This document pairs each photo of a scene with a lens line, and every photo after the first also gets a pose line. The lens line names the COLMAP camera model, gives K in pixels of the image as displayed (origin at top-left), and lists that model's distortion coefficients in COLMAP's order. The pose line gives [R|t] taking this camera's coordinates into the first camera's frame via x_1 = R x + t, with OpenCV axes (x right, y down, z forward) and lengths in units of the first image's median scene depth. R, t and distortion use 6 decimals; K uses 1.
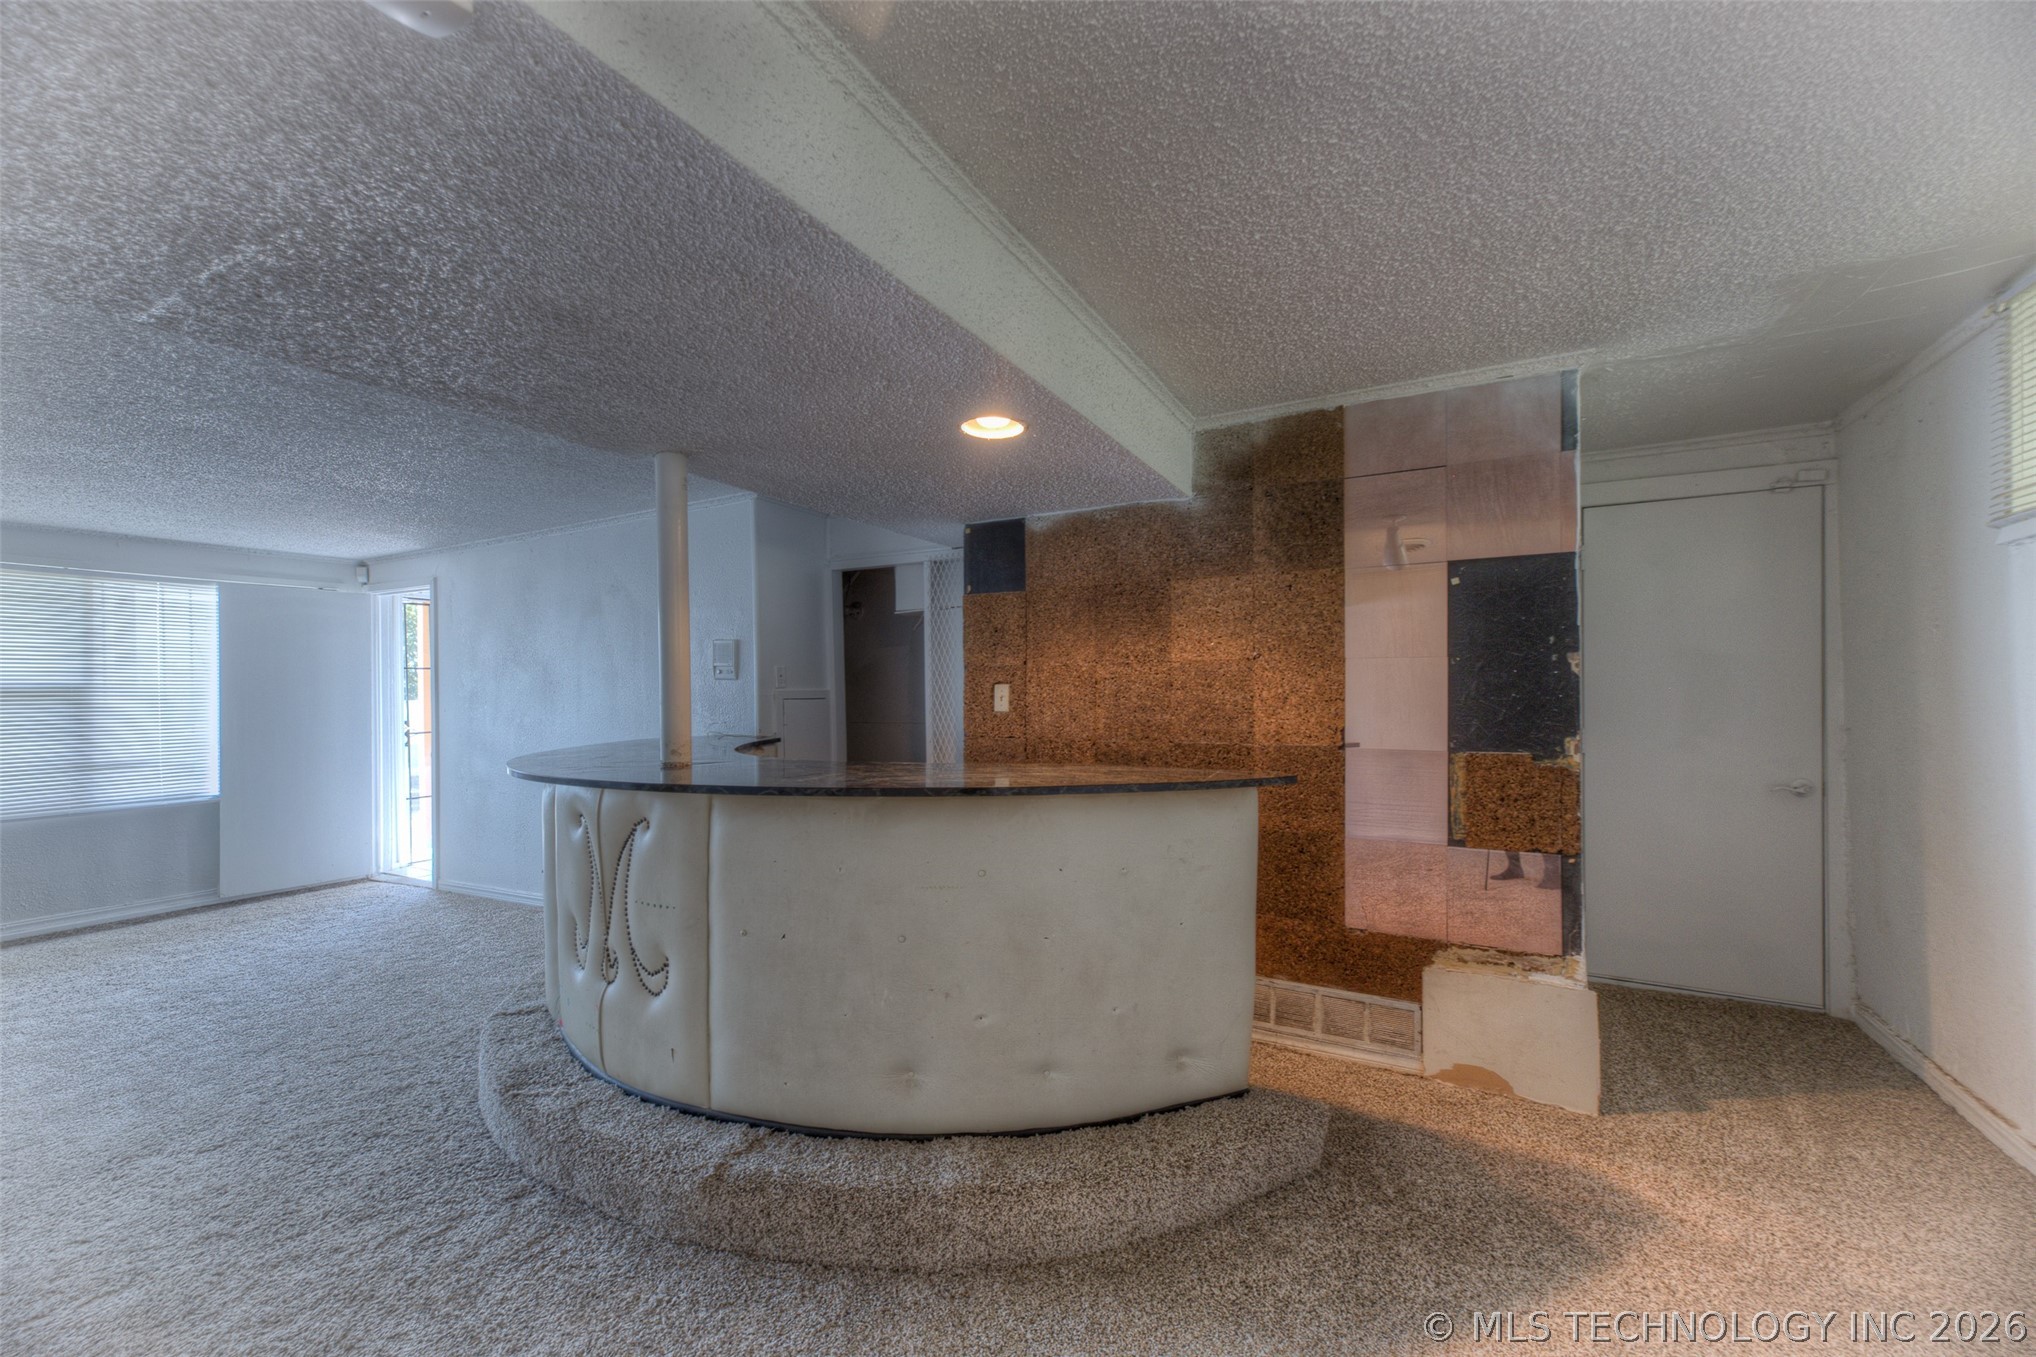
lens RADIAL K [[803.0, 0, 1018.4], [0, 803.0, 689.7], [0, 0, 1]] dist [0.002967, -0.000059]
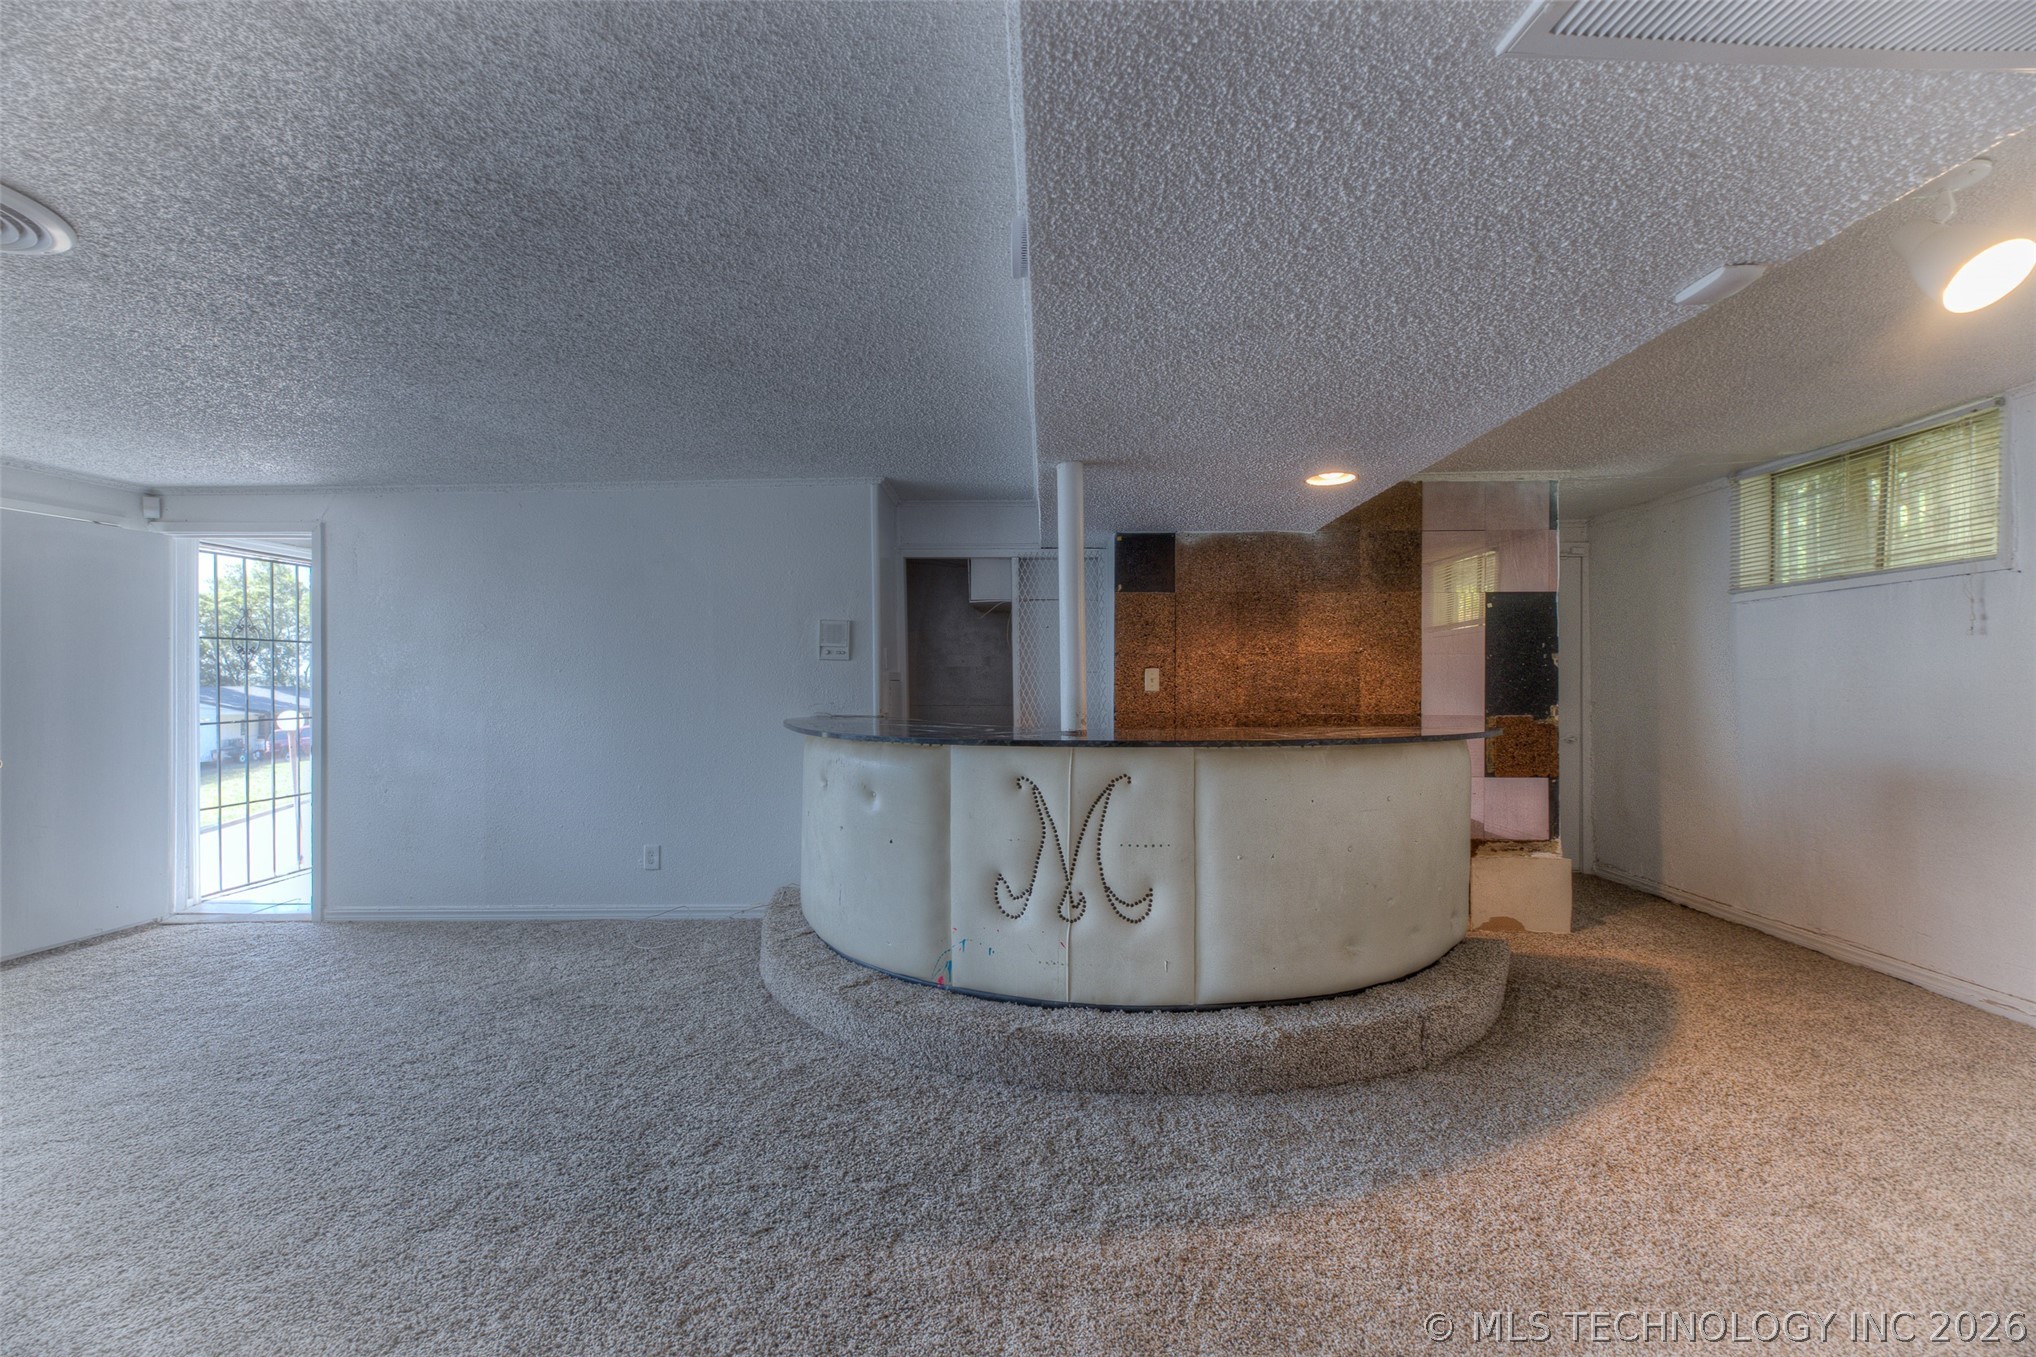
lens RADIAL K [[803.0, 0, 1019.4], [0, 803.0, 674.7], [0, 0, 1]] dist [0.002967, -0.000059]
pose [[0.901395, 0.011824, 0.432837, -0.875930], [-0.008520, 0.999918, -0.009573, 0.019475], [-0.432915, 0.004942, 0.901421, -0.001997]]
